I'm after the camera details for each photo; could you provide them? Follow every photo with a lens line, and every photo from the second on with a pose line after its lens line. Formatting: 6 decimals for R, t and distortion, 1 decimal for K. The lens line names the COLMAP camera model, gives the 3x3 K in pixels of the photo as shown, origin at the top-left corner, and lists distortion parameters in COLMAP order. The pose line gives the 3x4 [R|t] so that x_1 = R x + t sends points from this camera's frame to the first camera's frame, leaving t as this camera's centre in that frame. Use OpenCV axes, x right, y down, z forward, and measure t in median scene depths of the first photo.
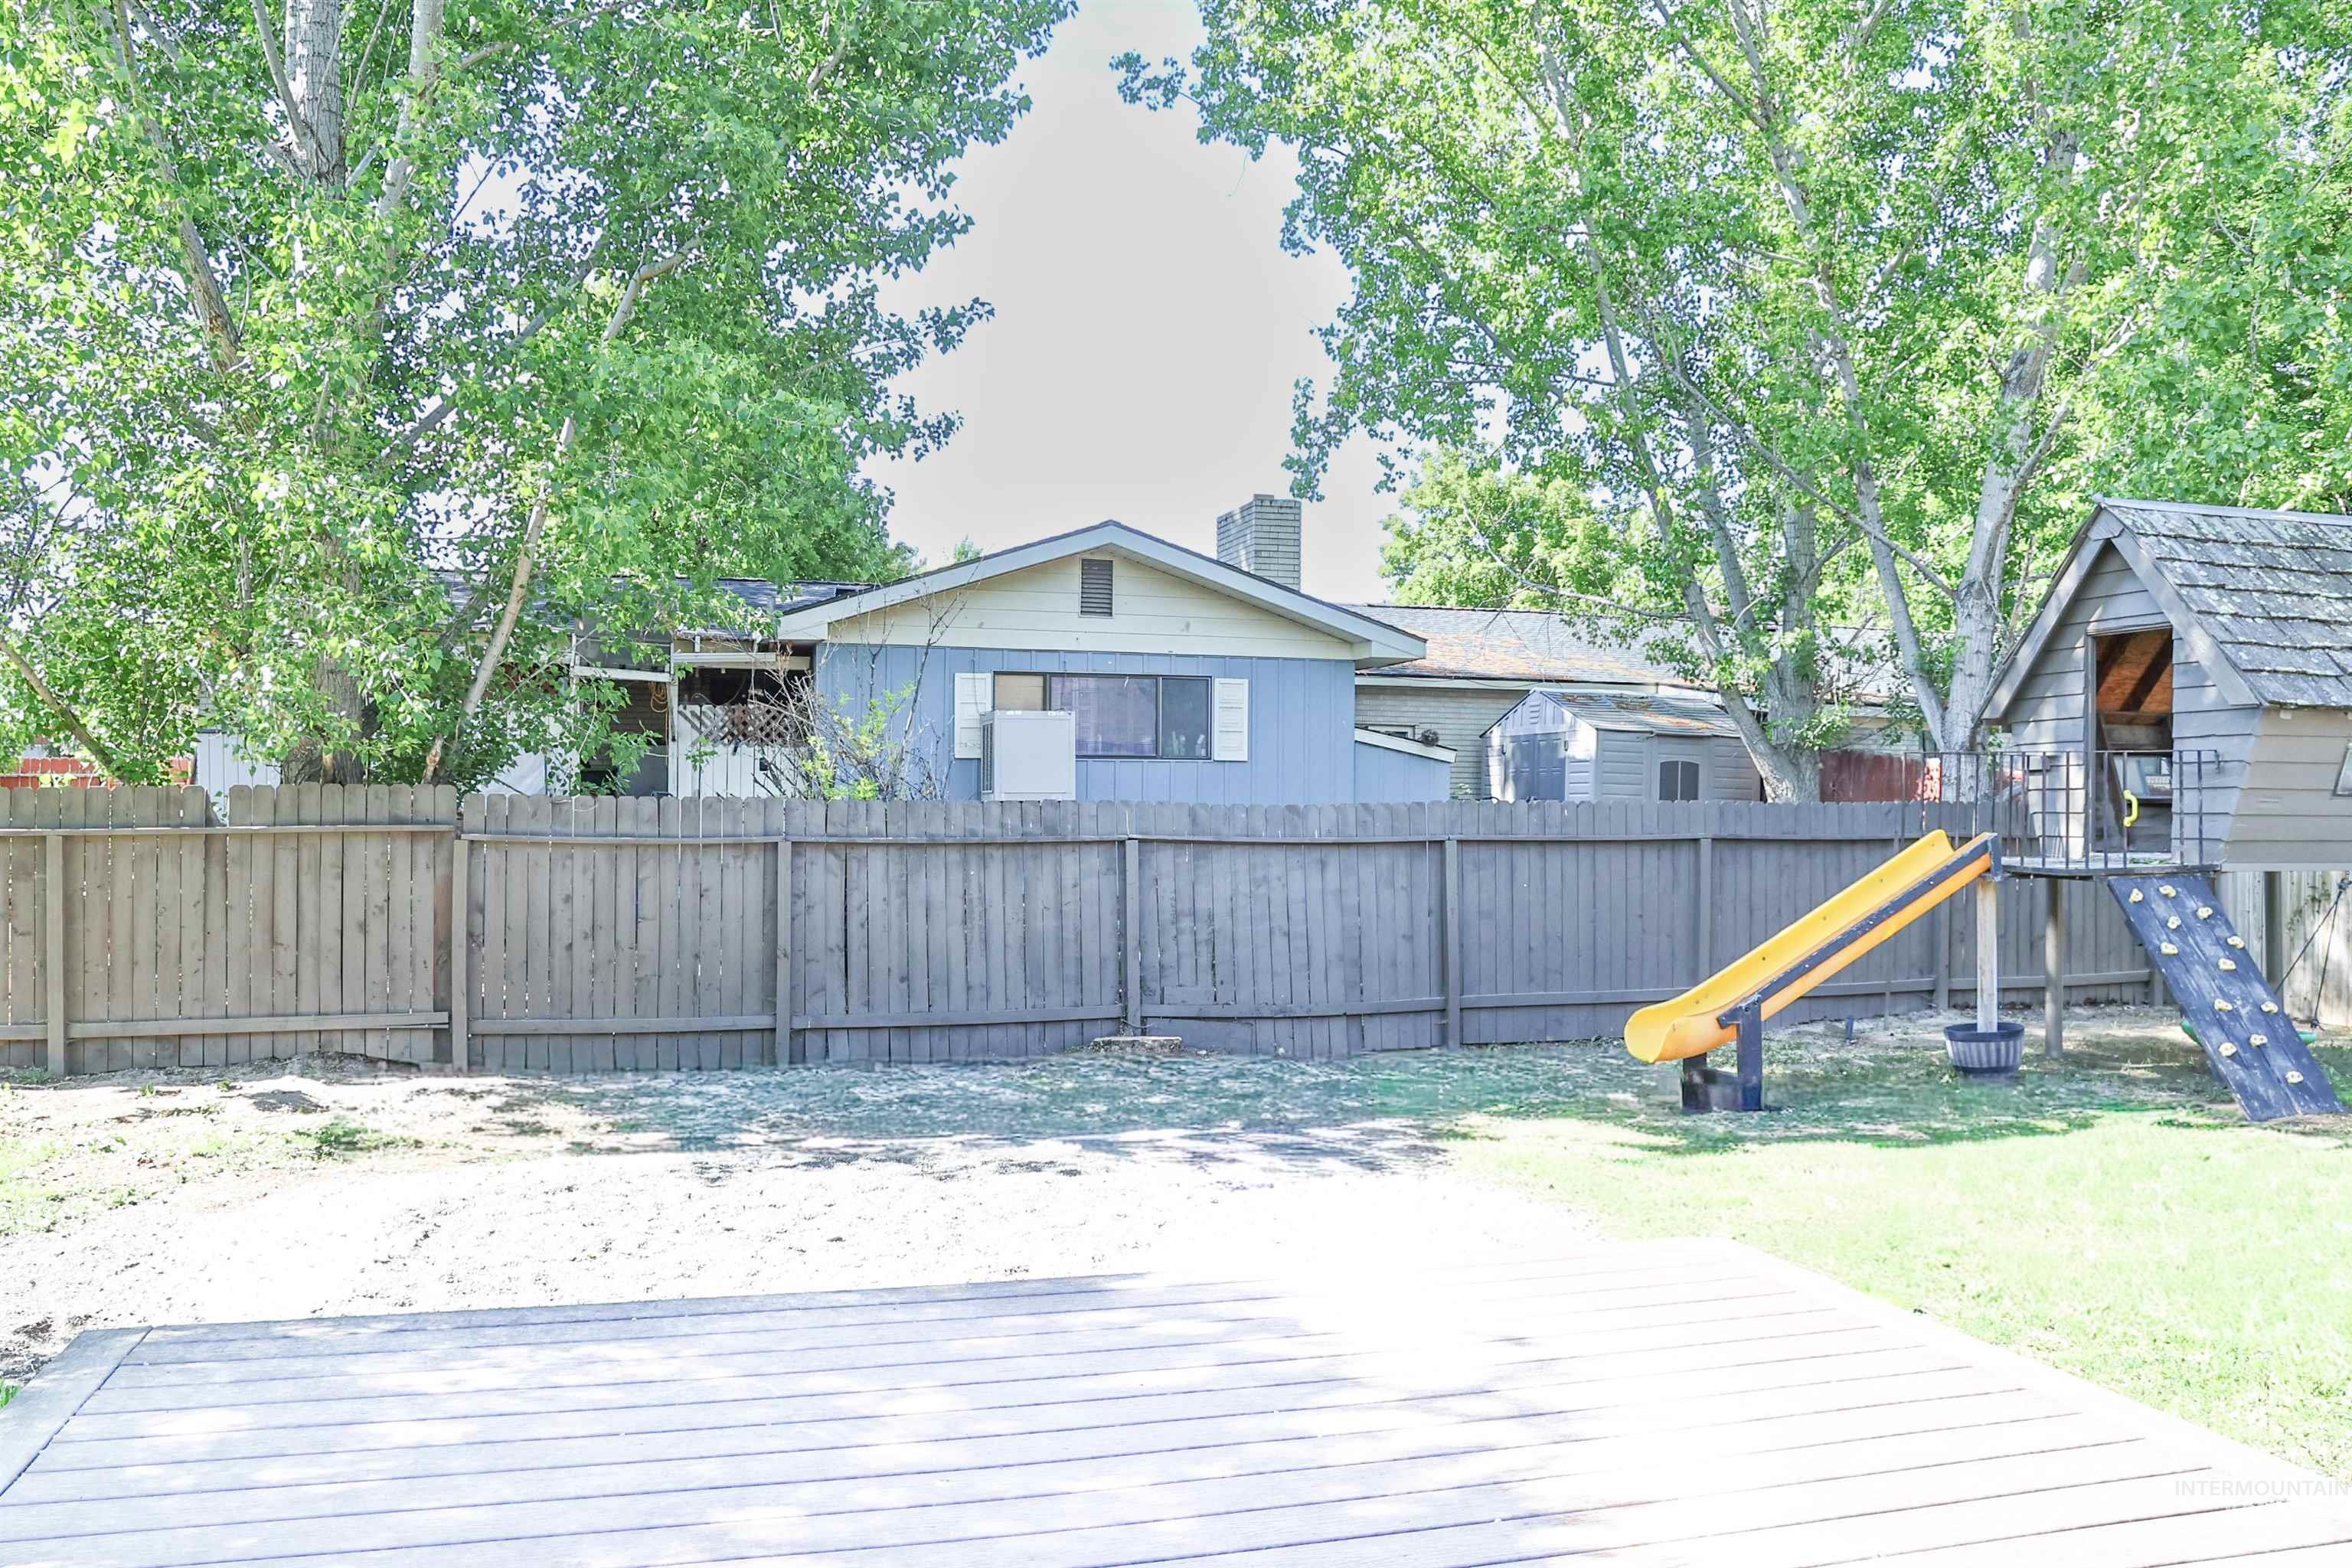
lens RADIAL K [[1852.4, 0, 1166.6], [0, 1852.4, 811.0], [0, 0, 1]] dist [-0.128681, 0.114312]
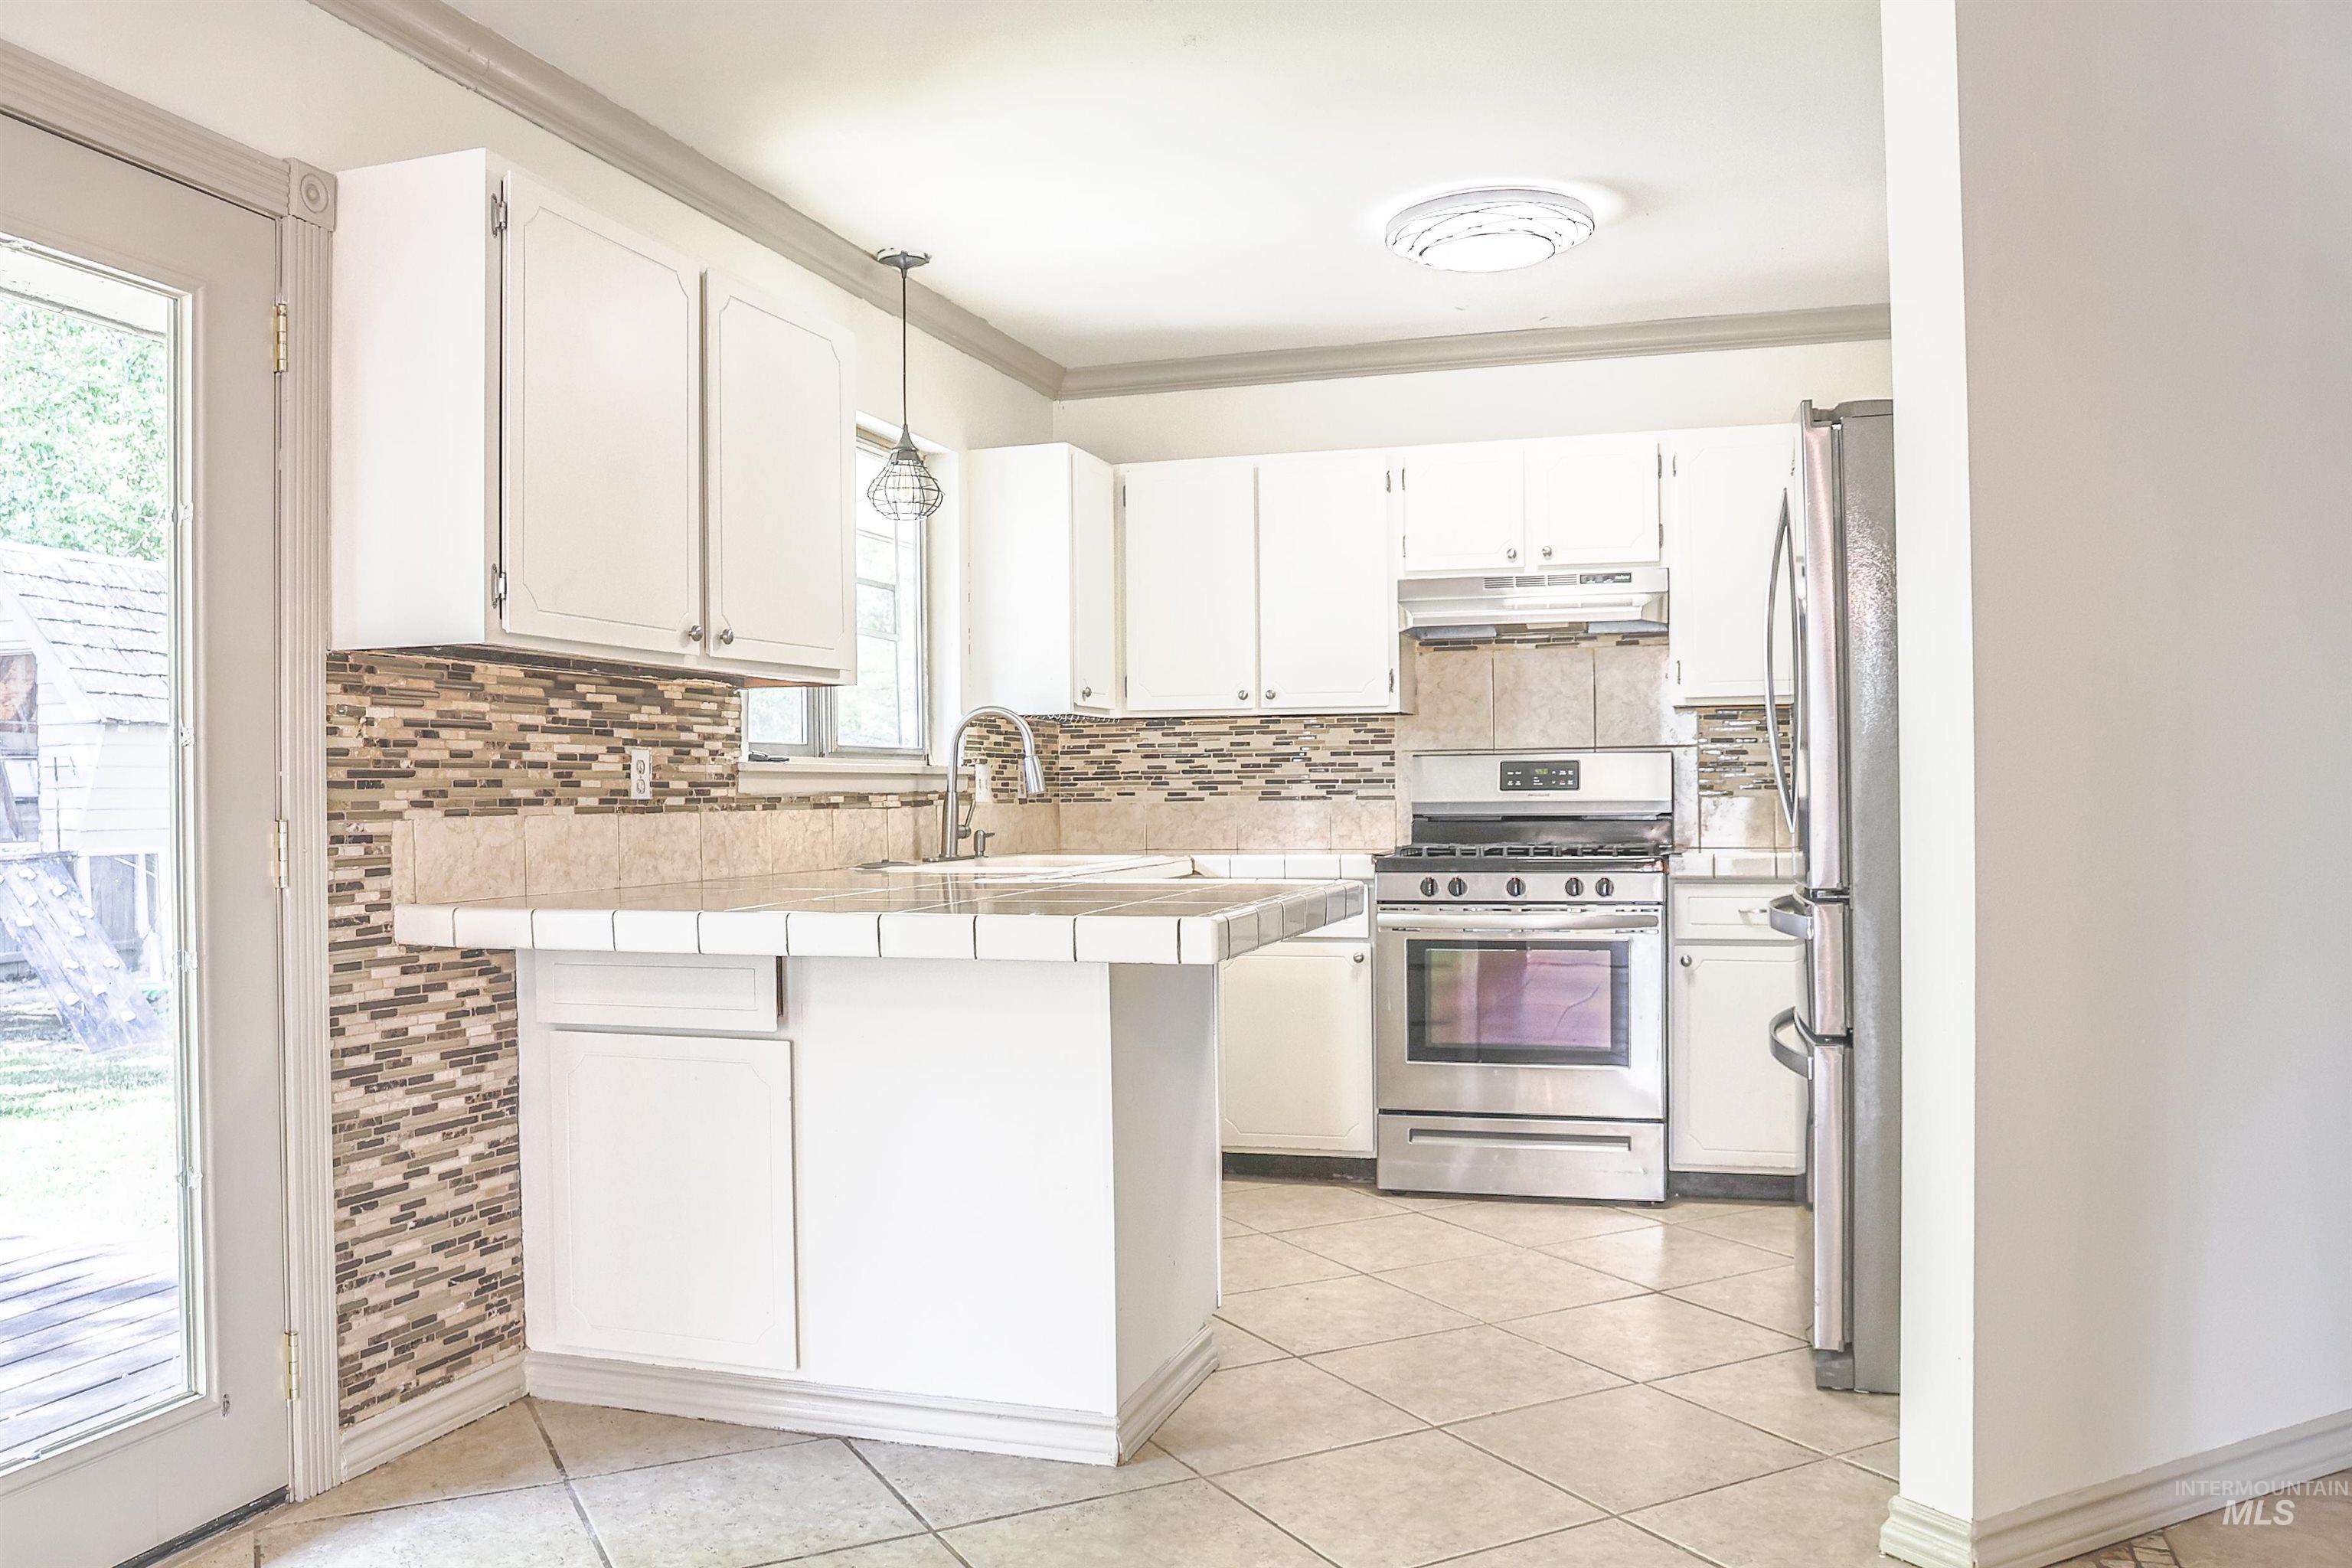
lens RADIAL K [[1852.4, 0, 1166.6], [0, 1852.4, 811.0], [0, 0, 1]] dist [-0.128681, 0.114312]
pose [[0.561778, -0.020358, 0.827037, -0.002070], [0.017258, 0.999768, 0.012887, 0.000247], [-0.827108, 0.007033, 0.561999, -0.200283]]
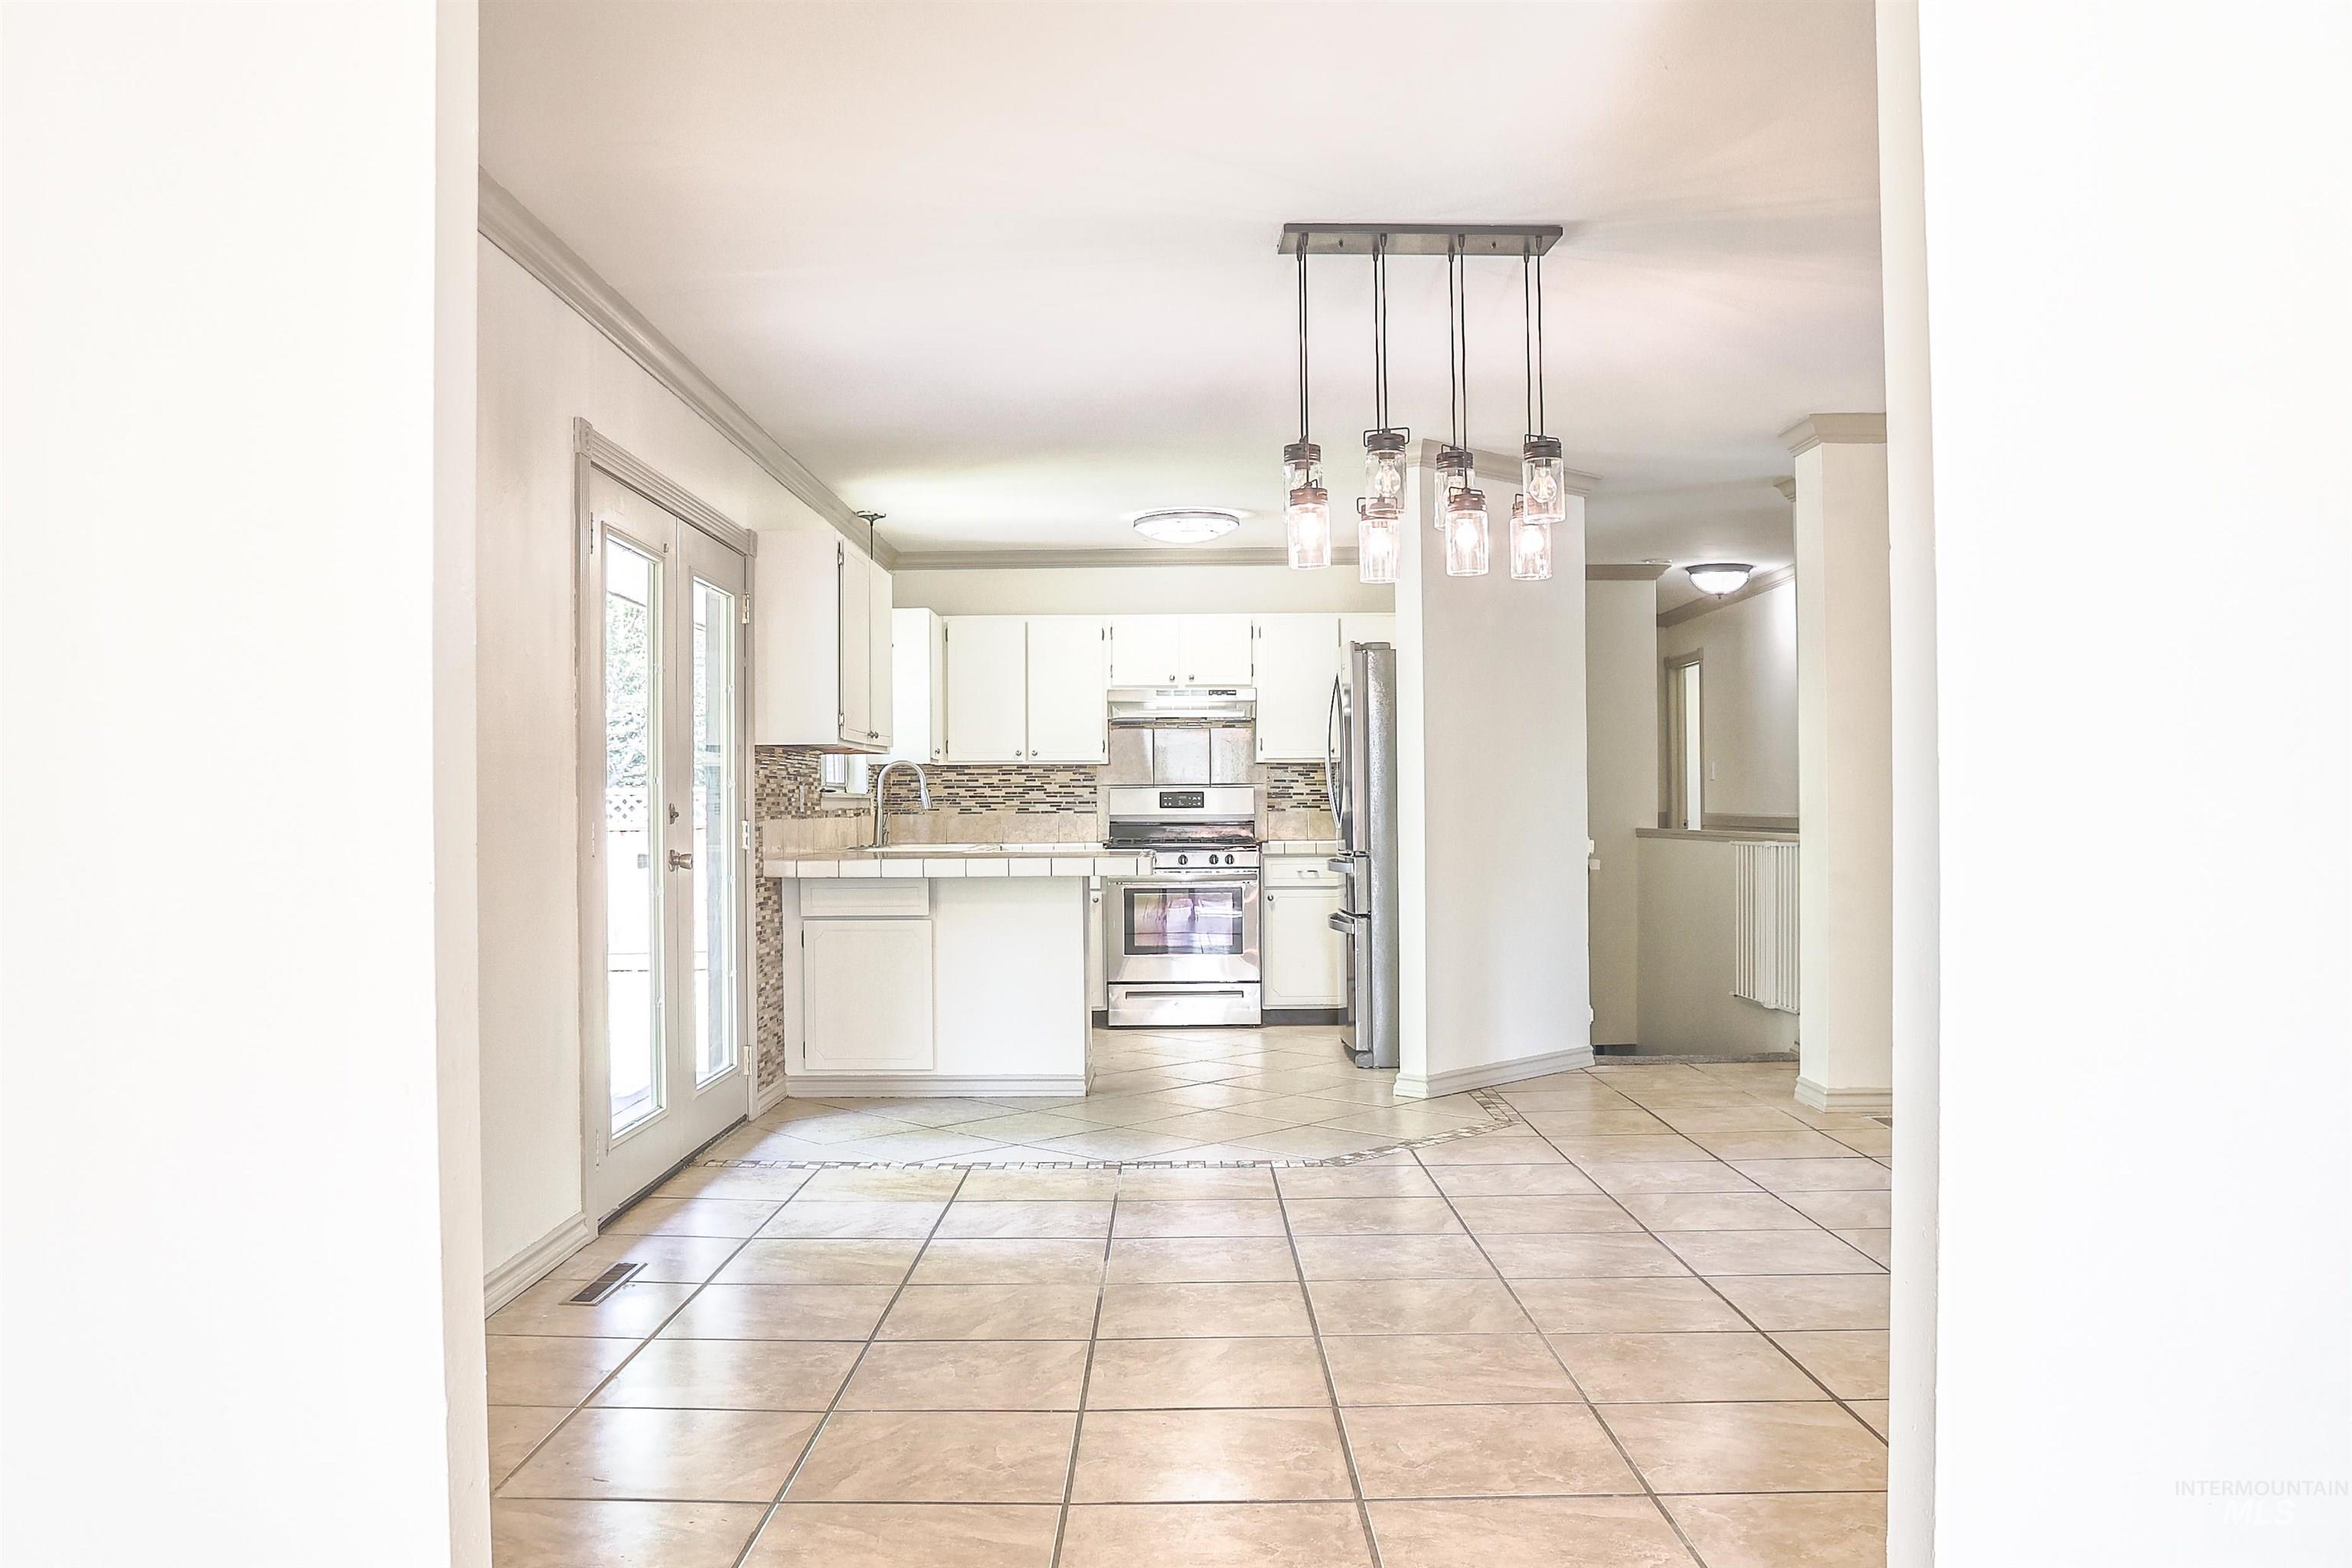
lens RADIAL K [[1852.4, 0, 1166.6], [0, 1852.4, 811.0], [0, 0, 1]] dist [-0.128681, 0.114312]
pose [[0.286919, -0.012324, 0.957875, -0.262953], [0.013512, 0.999870, 0.008817, -0.002419], [-0.957859, 0.010413, 0.287048, -0.235940]]
